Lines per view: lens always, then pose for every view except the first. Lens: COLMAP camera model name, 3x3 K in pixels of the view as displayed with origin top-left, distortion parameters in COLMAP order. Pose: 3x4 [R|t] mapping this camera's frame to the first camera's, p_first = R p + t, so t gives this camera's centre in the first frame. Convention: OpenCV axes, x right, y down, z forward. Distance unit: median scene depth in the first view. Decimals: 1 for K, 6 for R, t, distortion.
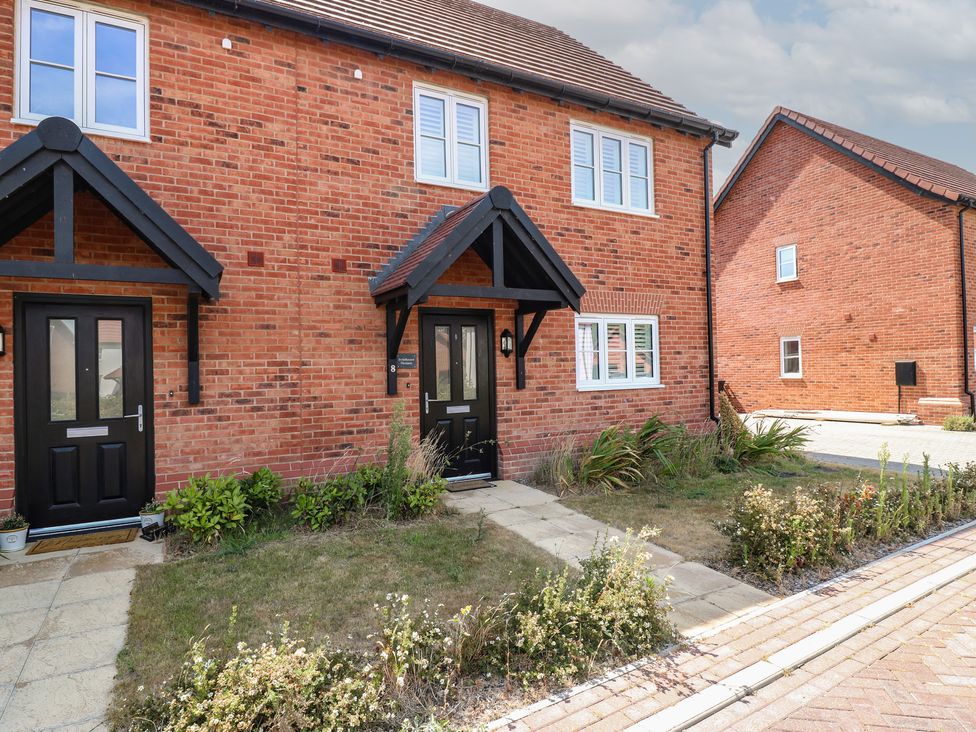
lens RADIAL K [[570.0, 0, 486.9], [0, 570.0, 367.0], [0, 0, 1]] dist [-0.001496, -0.007861]
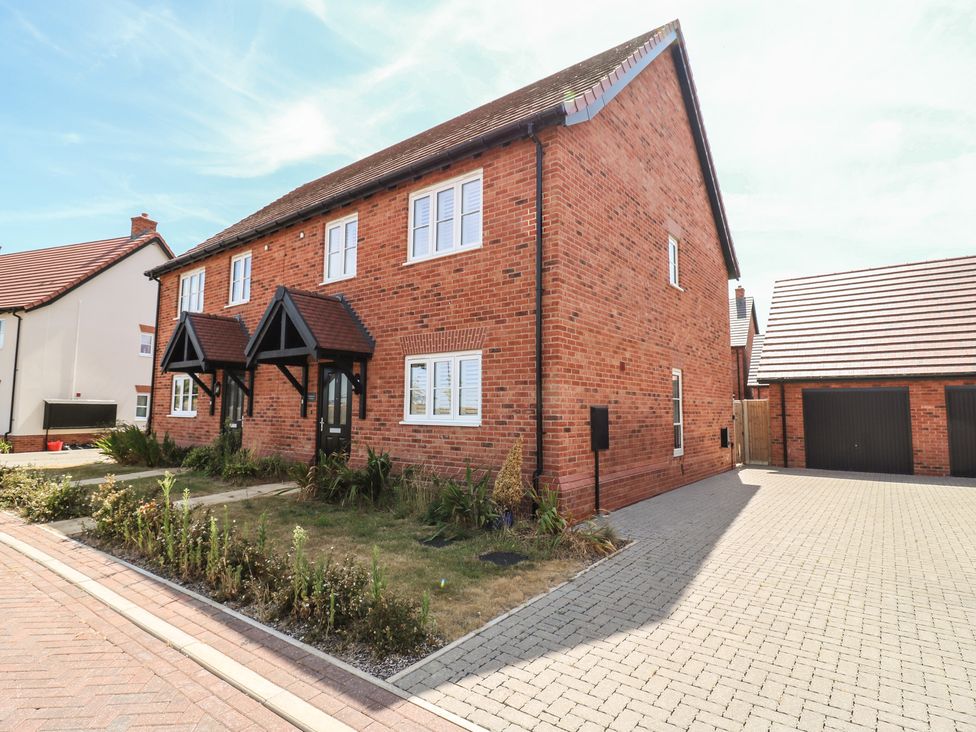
lens RADIAL K [[510.2, 0, 481.3], [0, 510.2, 359.8], [0, 0, 1]] dist [0.000246, -0.012306]
pose [[0.398221, -0.059299, -0.915371, 1.301408], [-0.008297, 0.997635, -0.068238, -0.019651], [0.917252, 0.034769, 0.396787, 0.813150]]
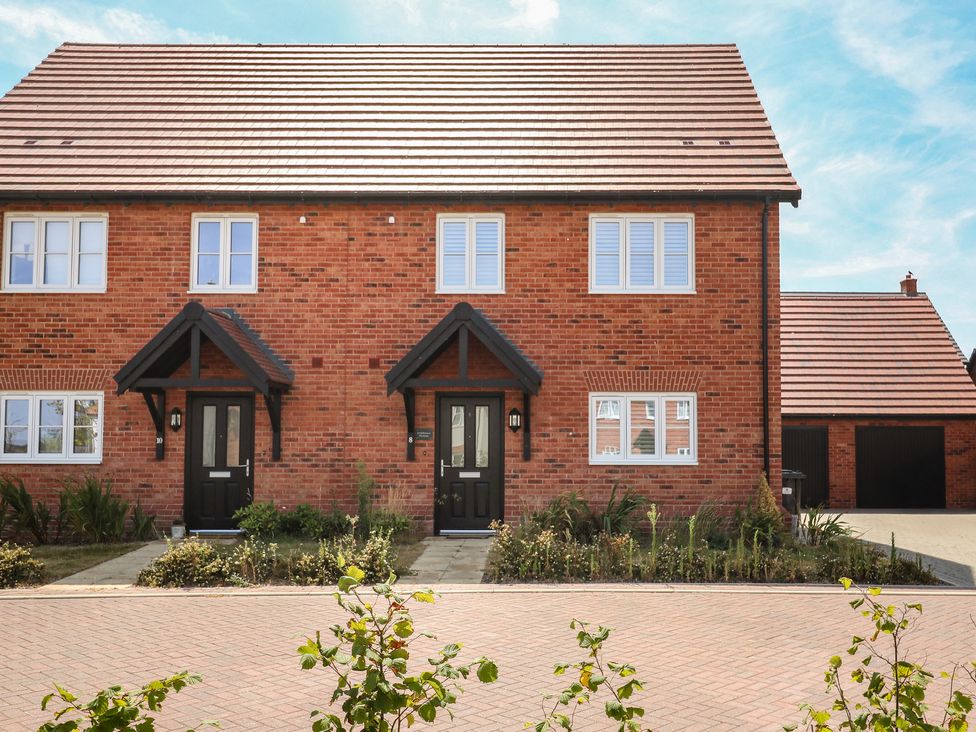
lens RADIAL K [[1002.4, 0, 475.4], [0, 1002.4, 390.9], [0, 0, 1]] dist [0.012888, 0.000000]
pose [[0.862218, -0.001034, -0.506536, 1.037309], [-0.019940, 0.999154, -0.035980, -0.027310], [0.506145, 0.041123, 0.861468, -0.837414]]
